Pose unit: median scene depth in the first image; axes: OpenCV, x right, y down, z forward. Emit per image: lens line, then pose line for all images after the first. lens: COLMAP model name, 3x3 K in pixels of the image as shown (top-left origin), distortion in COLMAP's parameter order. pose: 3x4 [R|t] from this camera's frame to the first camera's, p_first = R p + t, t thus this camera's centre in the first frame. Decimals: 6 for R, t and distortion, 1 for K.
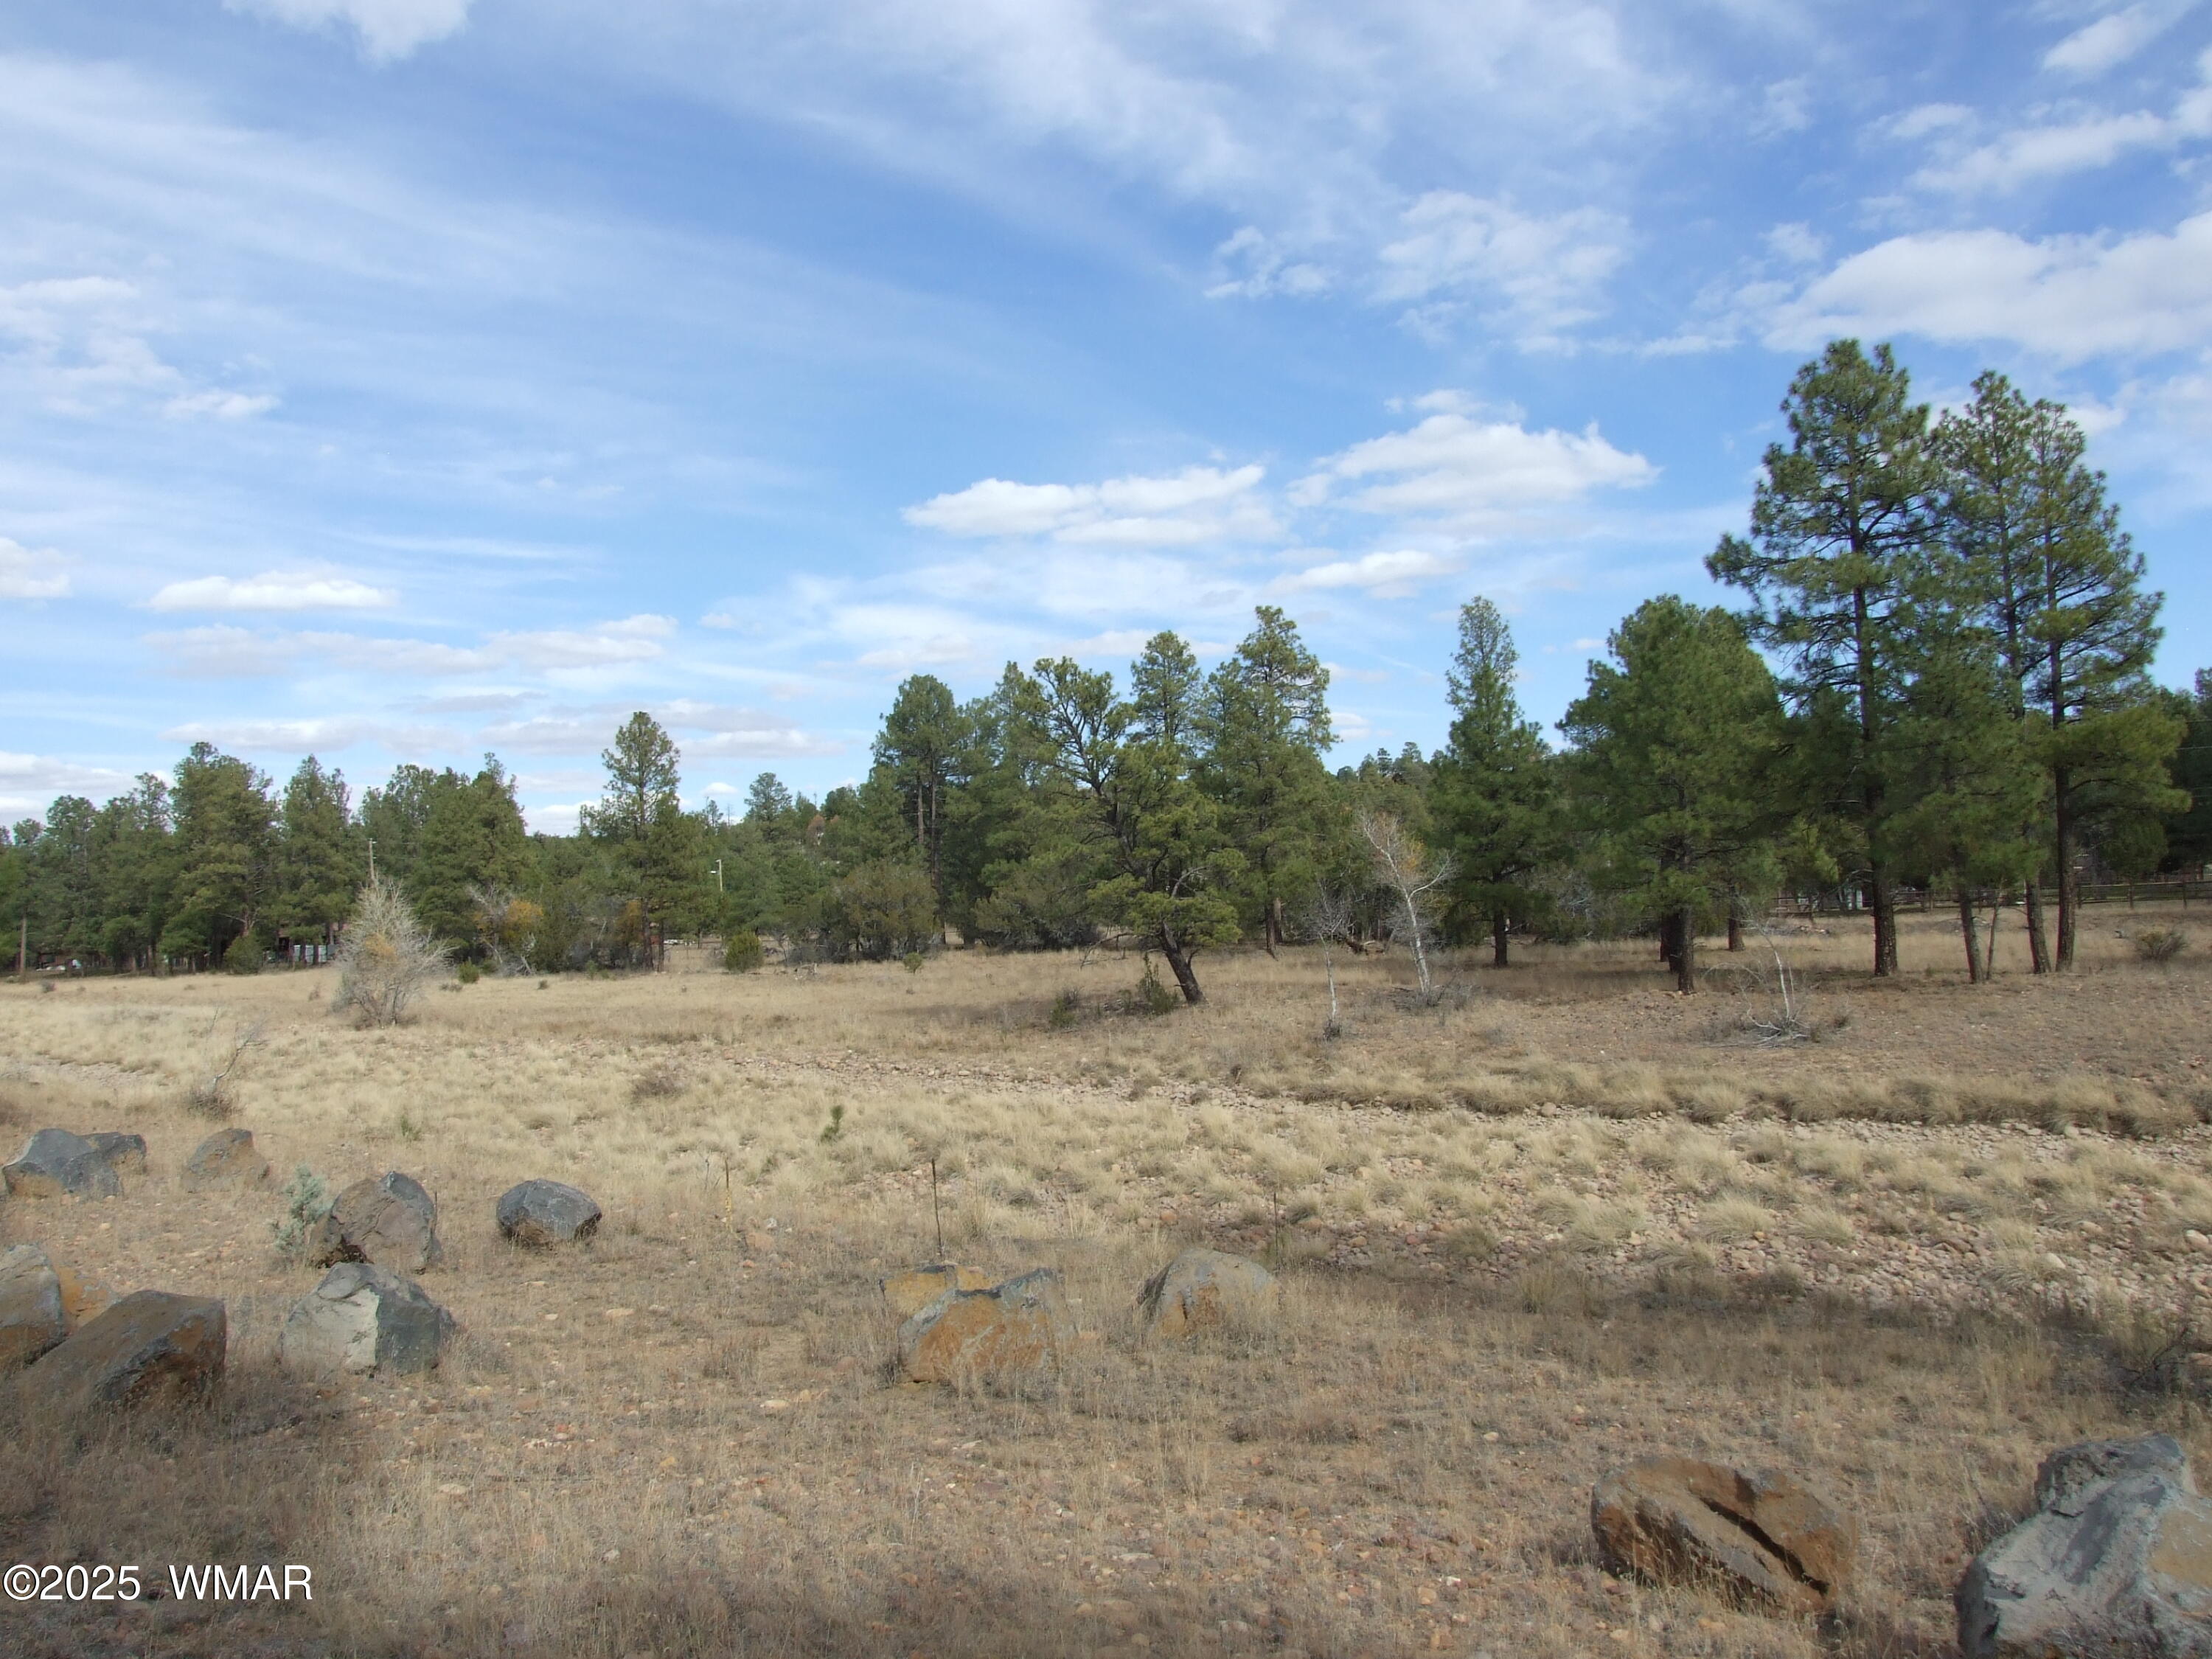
lens RADIAL K [[1768.8, 0, 1093.8], [0, 1768.8, 822.0], [0, 0, 1]] dist [-0.060149, 0.058506]
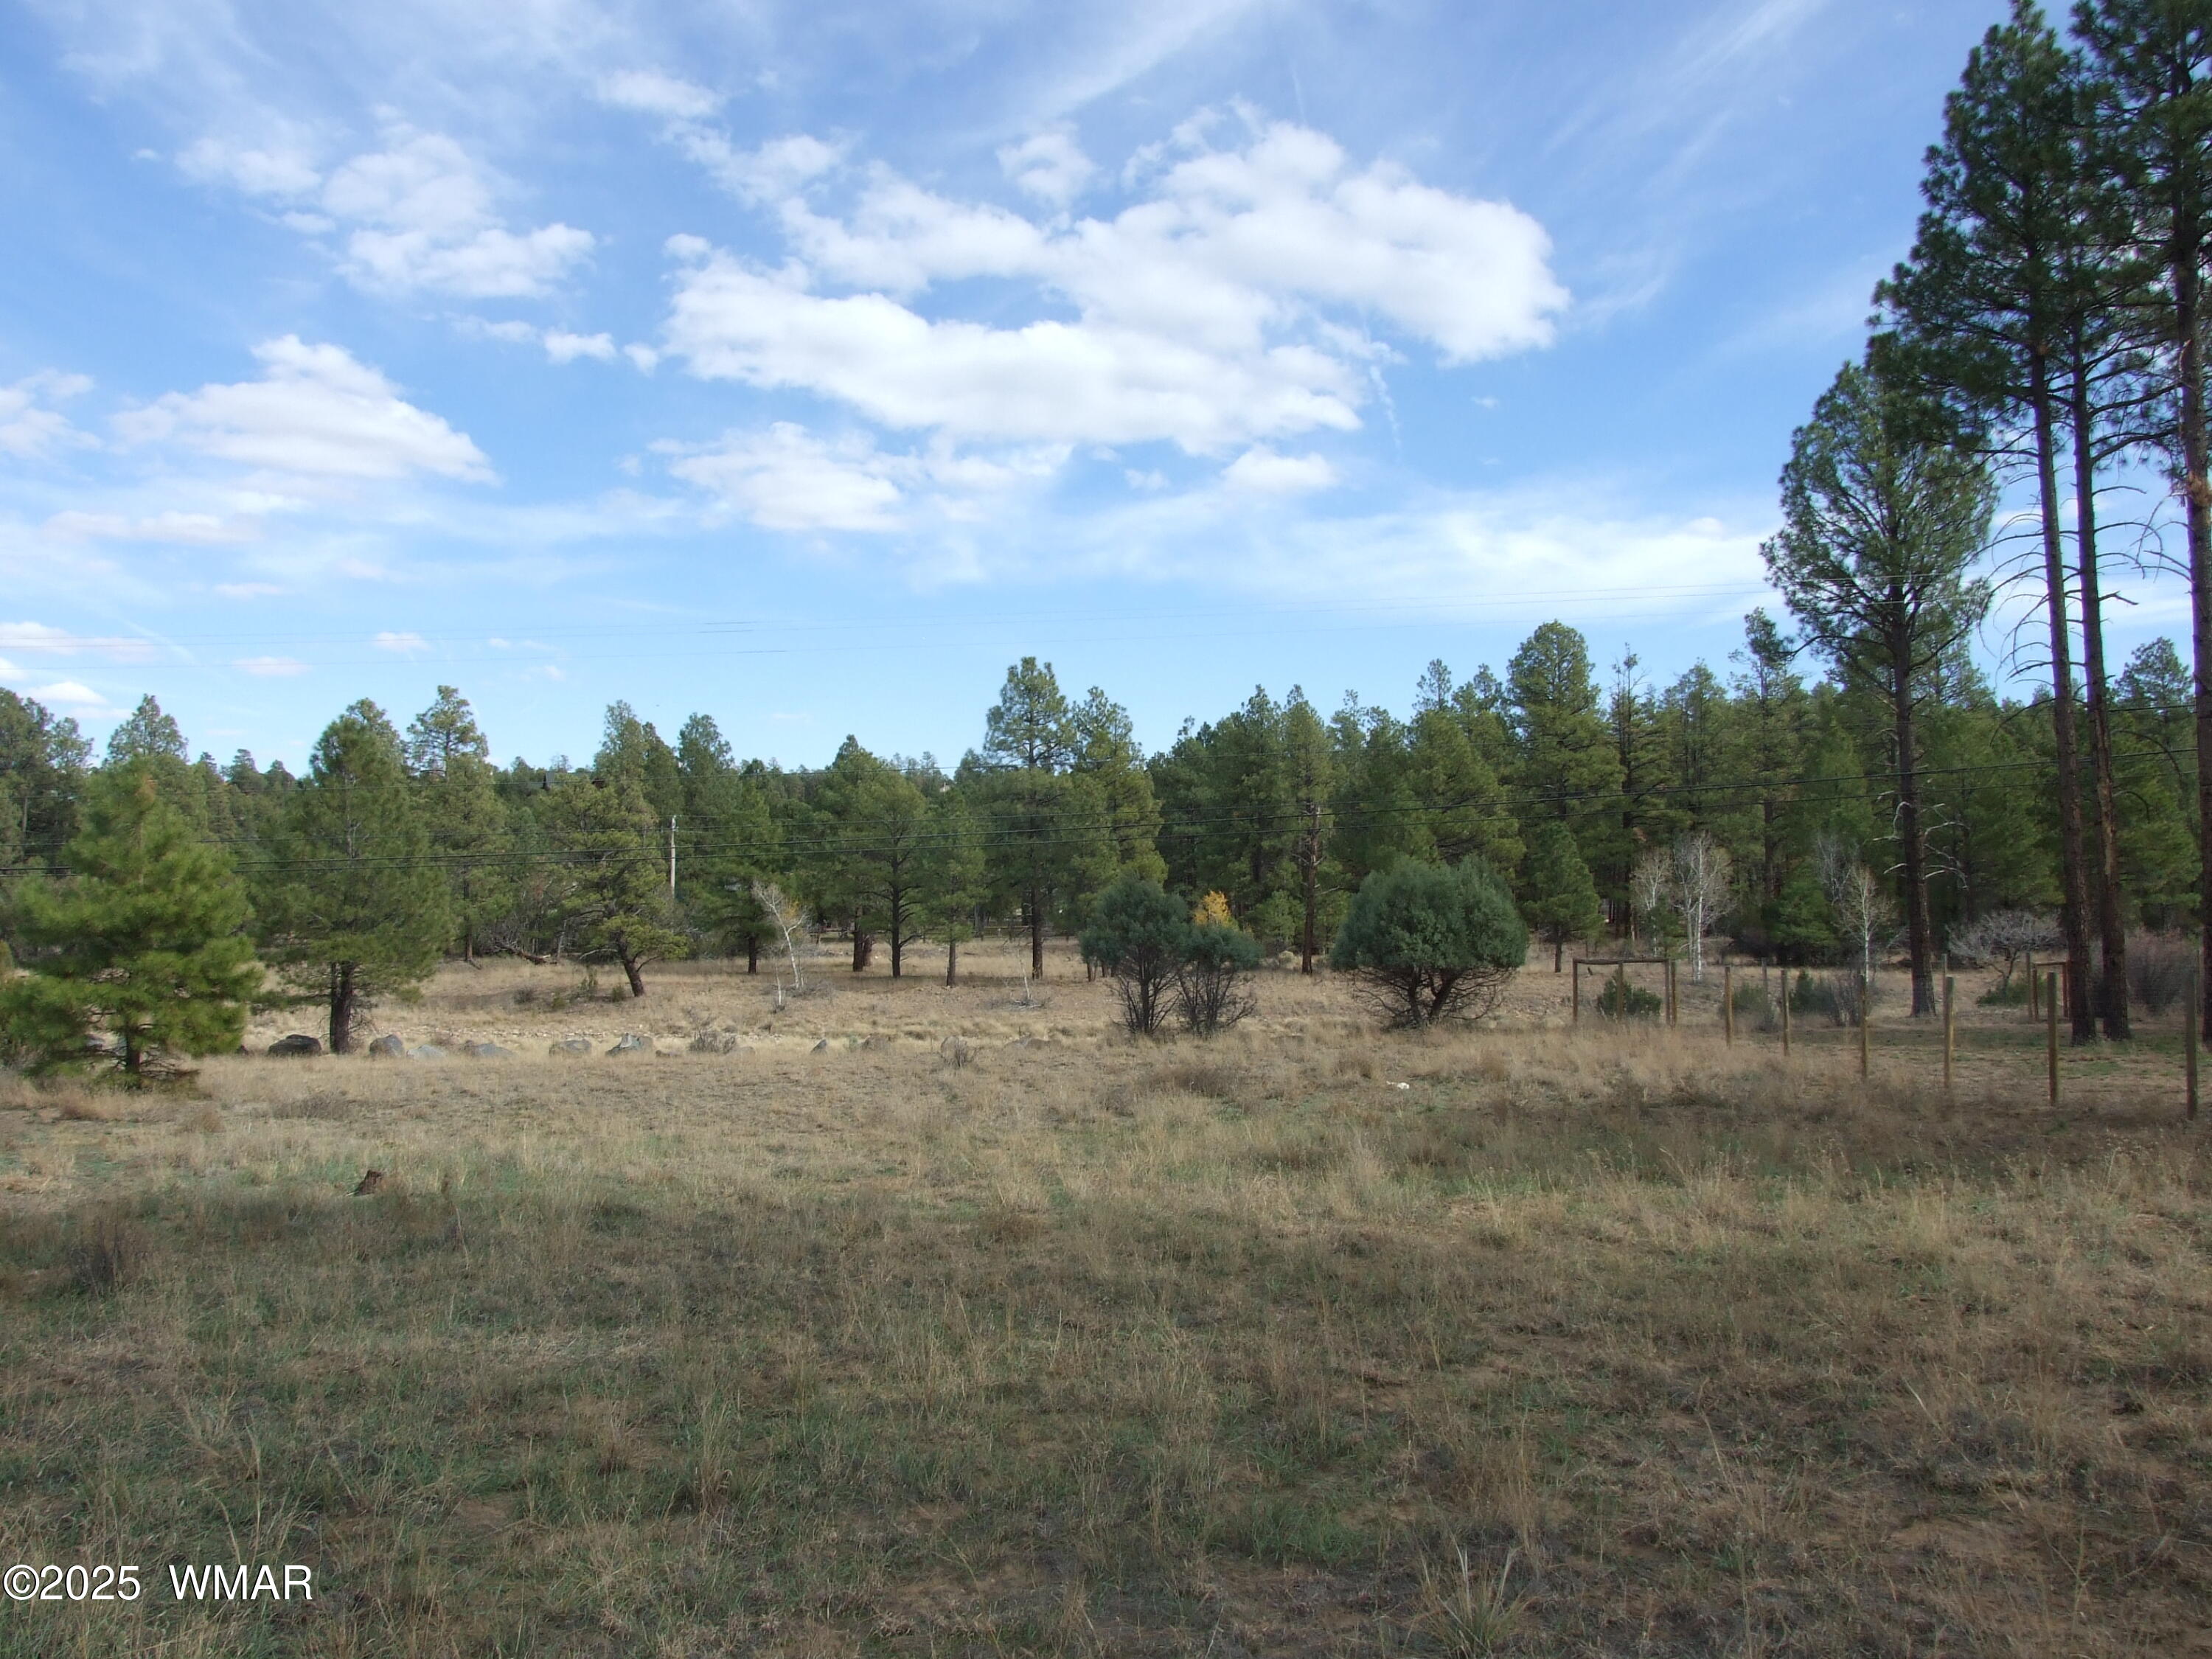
lens RADIAL K [[1768.8, 0, 1102.6], [0, 1768.8, 825.3], [0, 0, 1]] dist [-0.060149, 0.058506]
pose [[0.767921, 0.059699, 0.637757, -0.615931], [-0.054972, 0.998116, -0.027240, -0.028677], [-0.638181, -0.014141, 0.769756, -0.473047]]
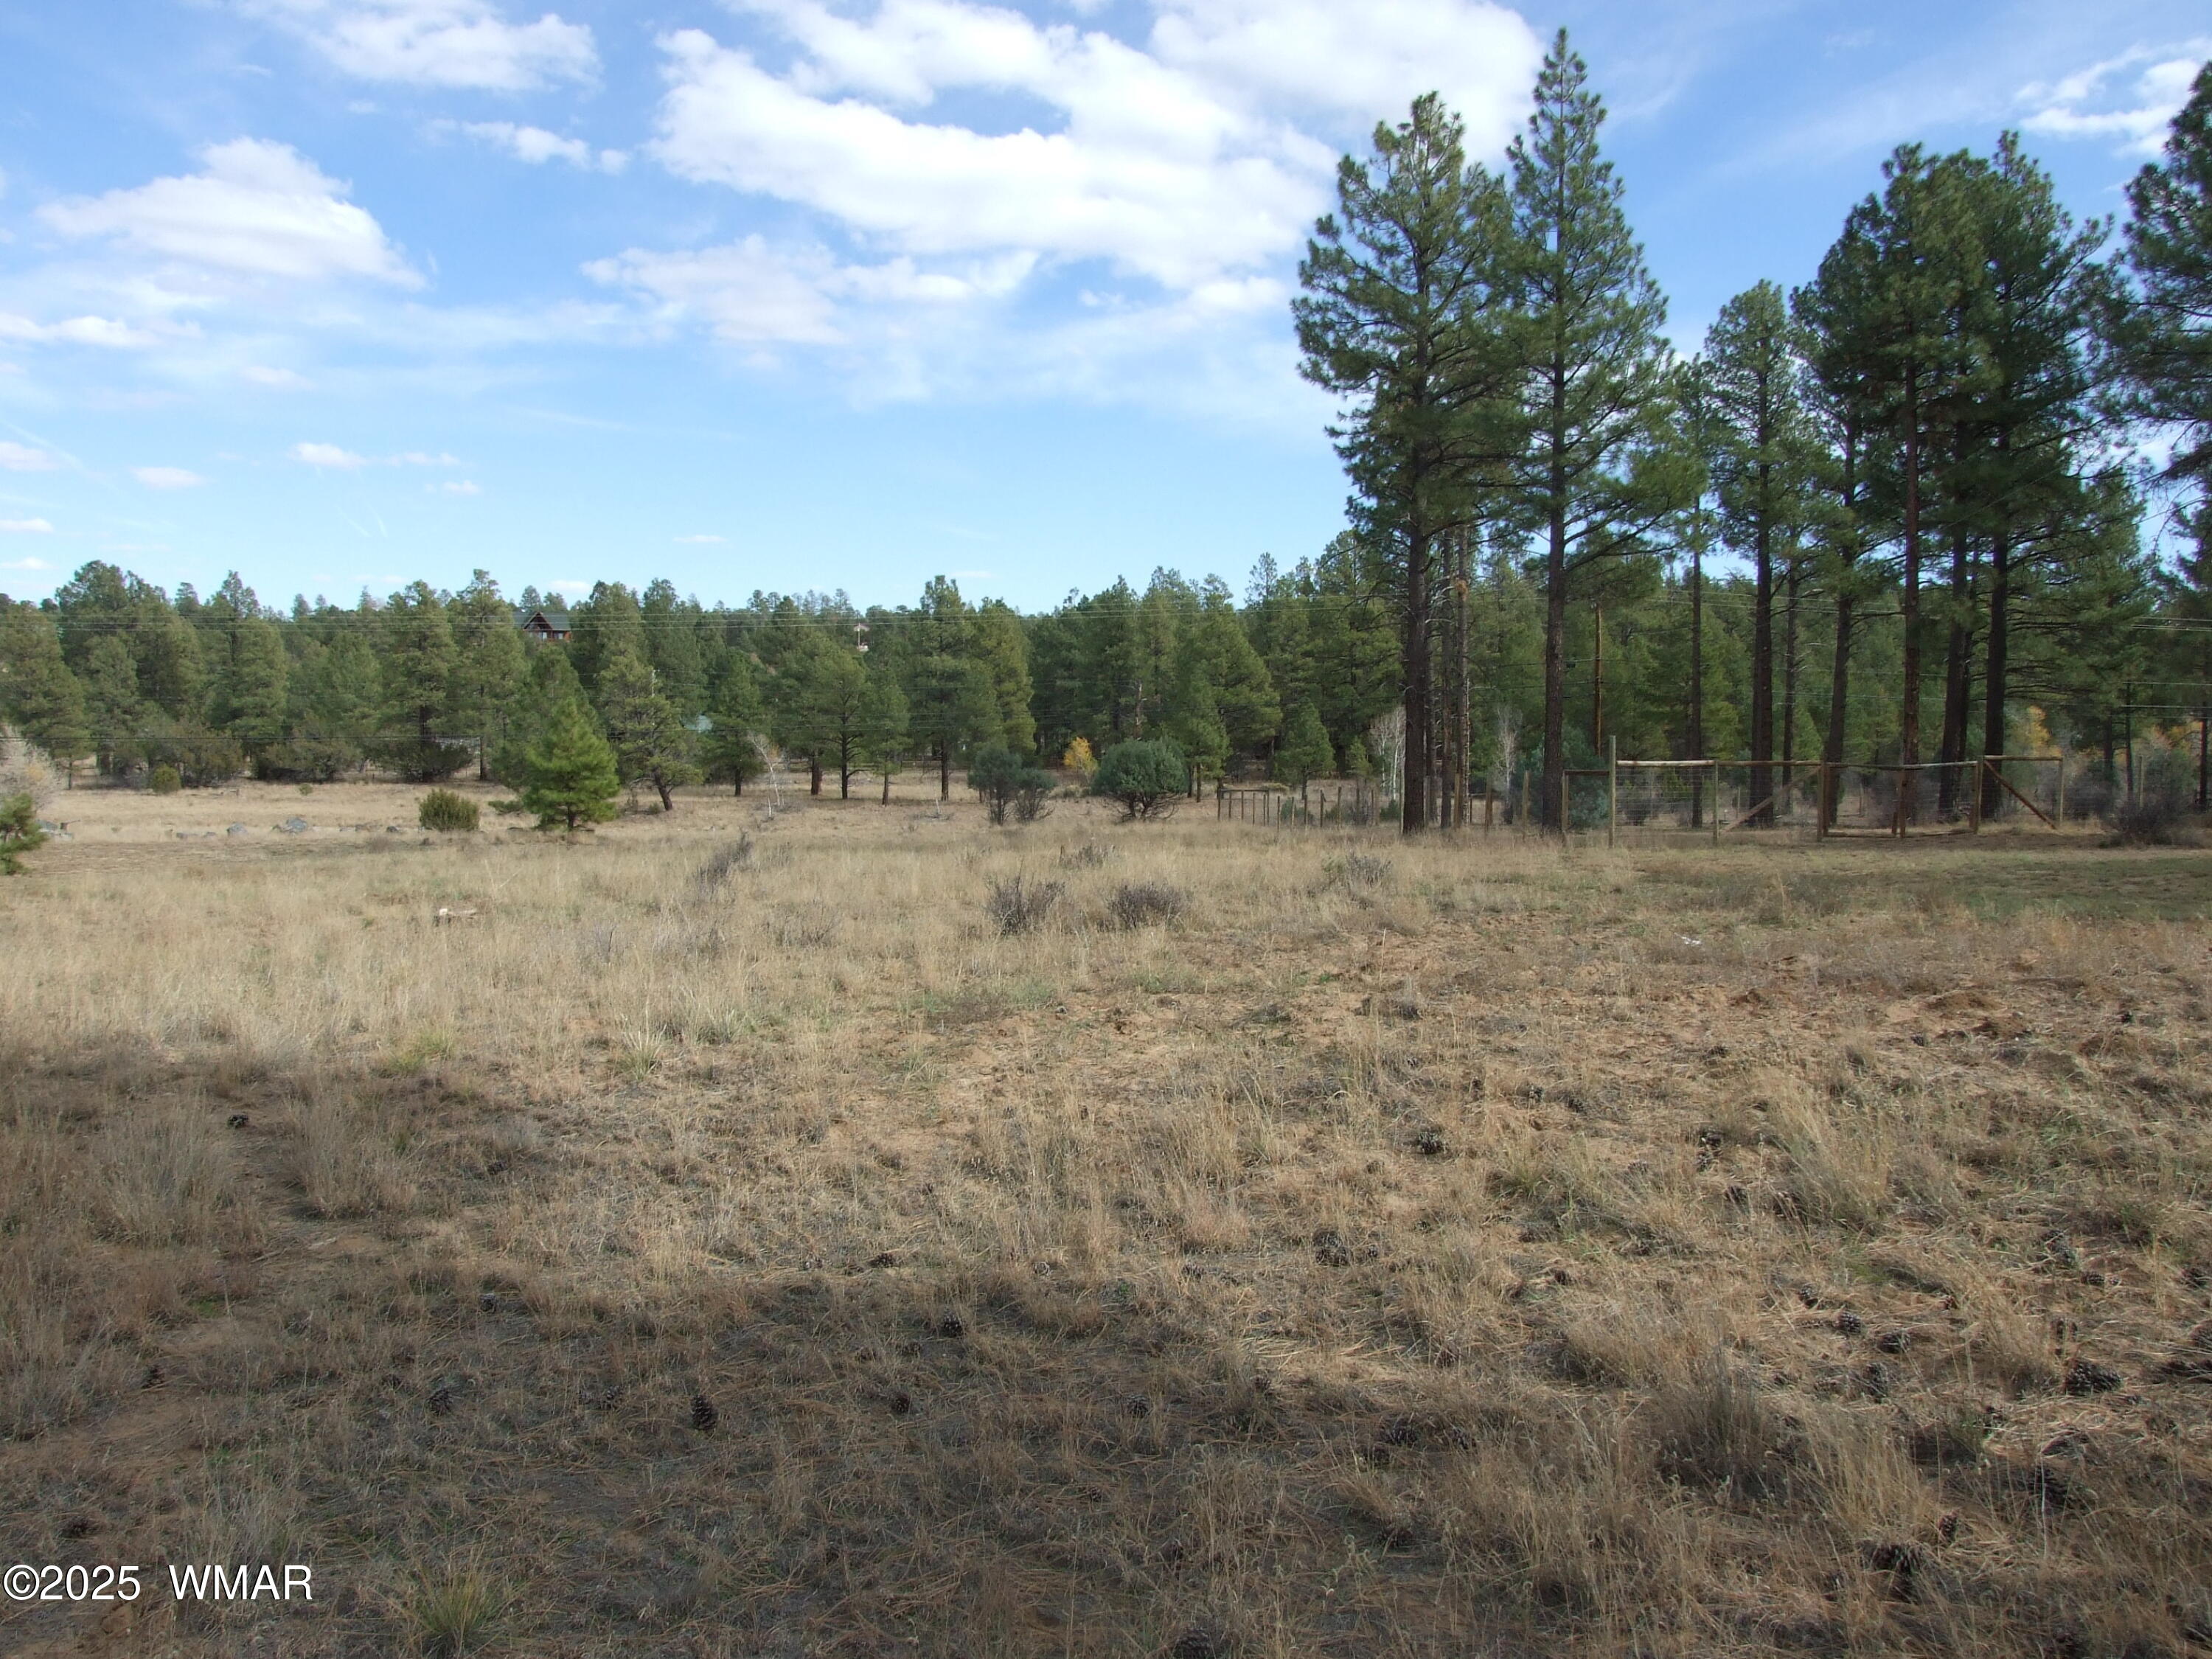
lens RADIAL K [[1768.8, 0, 1100.1], [0, 1768.8, 835.8], [0, 0, 1]] dist [-0.060149, 0.058506]
pose [[0.734220, 0.001505, 0.678910, -1.046219], [-0.067622, 0.995187, 0.070925, -0.061893], [-0.675535, -0.097984, 0.730788, -1.028189]]
